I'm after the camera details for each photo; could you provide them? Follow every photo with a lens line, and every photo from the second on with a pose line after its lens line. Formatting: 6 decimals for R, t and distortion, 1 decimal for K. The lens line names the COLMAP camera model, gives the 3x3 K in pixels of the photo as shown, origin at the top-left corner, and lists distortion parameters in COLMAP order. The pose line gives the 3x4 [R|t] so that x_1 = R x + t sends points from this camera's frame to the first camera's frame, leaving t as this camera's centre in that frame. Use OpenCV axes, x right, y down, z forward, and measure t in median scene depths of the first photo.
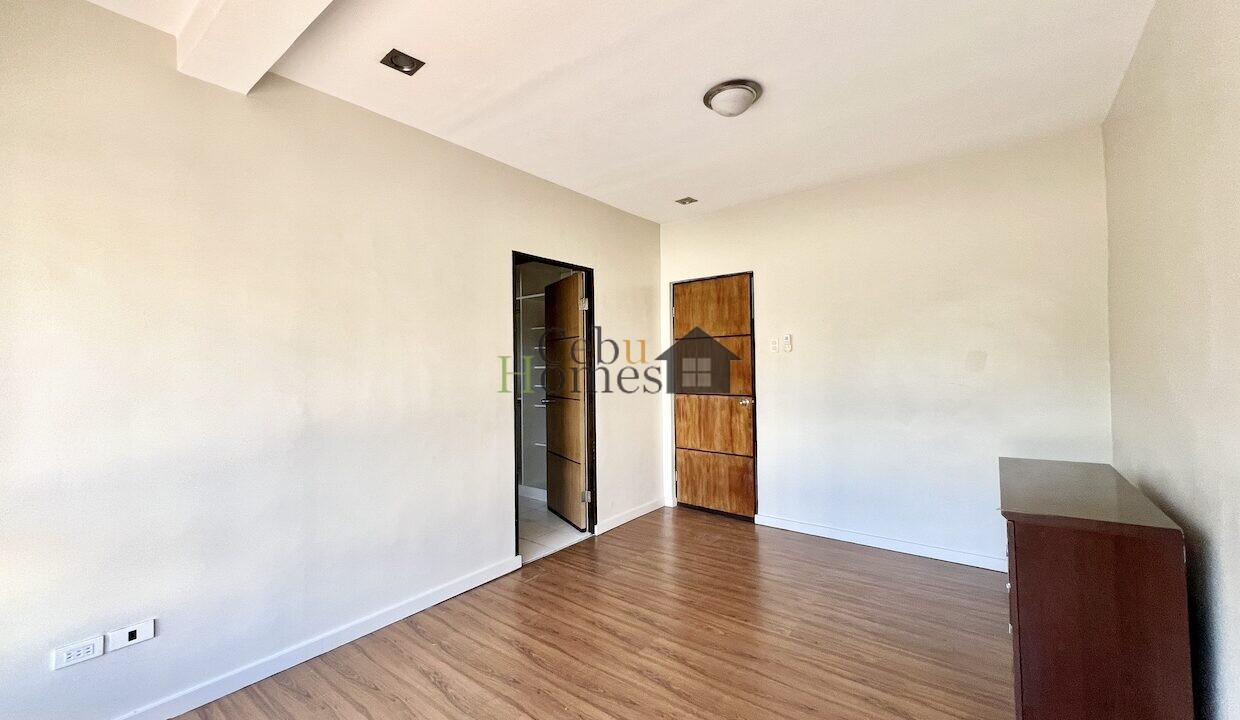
lens RADIAL K [[493.8, 0, 616.8], [0, 493.8, 357.9], [0, 0, 1]] dist [-0.001943, 0.000720]
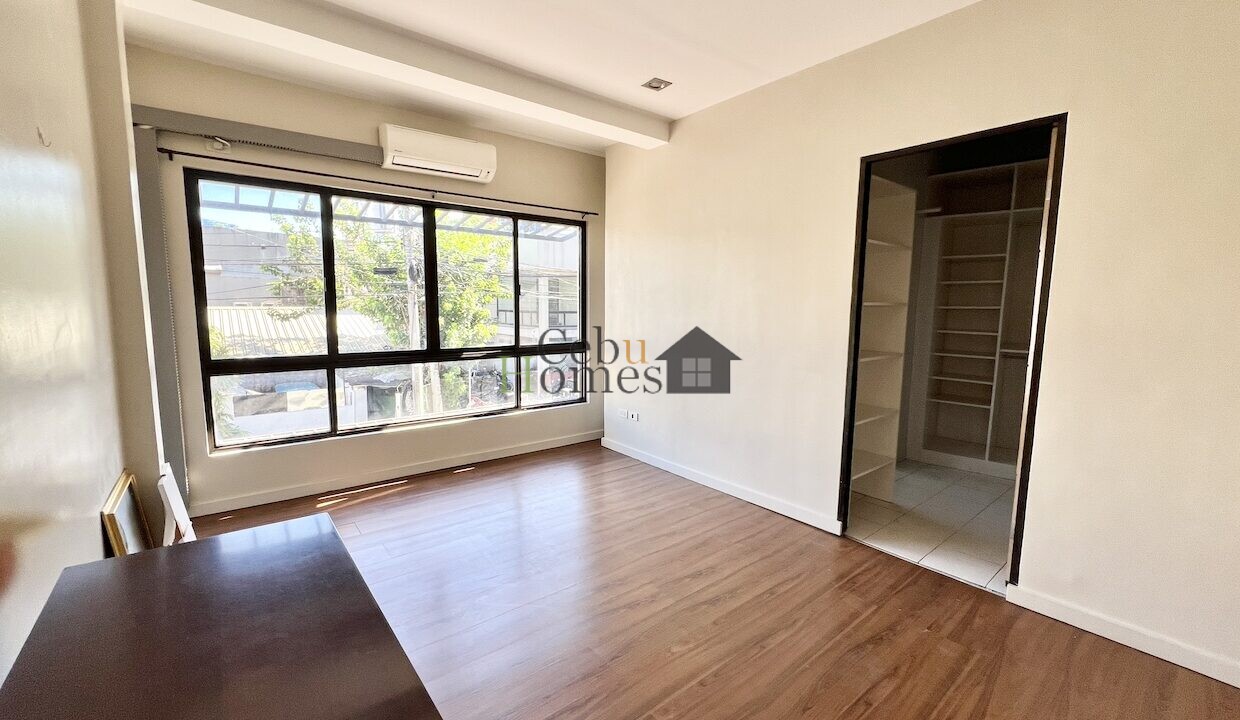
lens RADIAL K [[493.8, 0, 622.5], [0, 493.8, 361.8], [0, 0, 1]] dist [-0.001943, 0.000720]
pose [[-0.217357, 0.126082, -0.967915, 0.835237], [0.004835, 0.991749, 0.128101, 0.007657], [0.976080, 0.023164, -0.216173, 0.973096]]
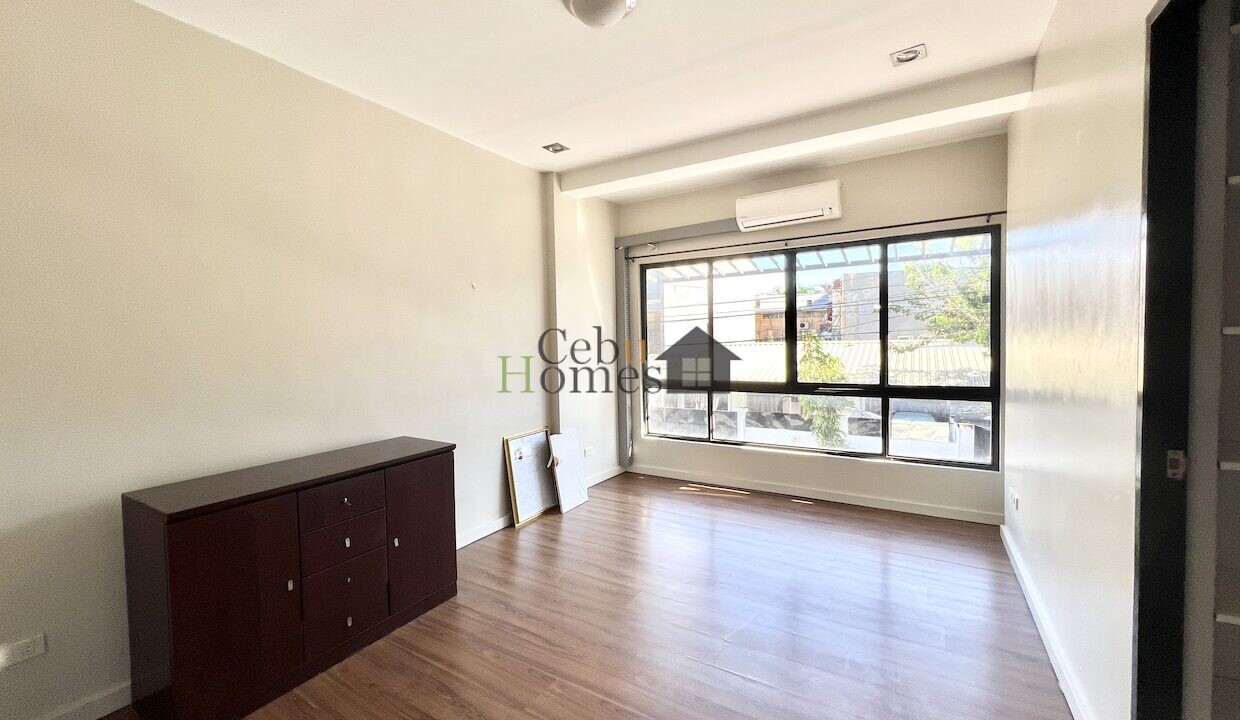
lens RADIAL K [[493.8, 0, 611.7], [0, 493.8, 360.4], [0, 0, 1]] dist [-0.001943, 0.000720]
pose [[-0.992243, 0.041188, -0.117292, 0.293097], [0.037718, 0.998787, 0.031657, 0.014824], [0.118453, 0.026987, -0.992593, 1.605774]]
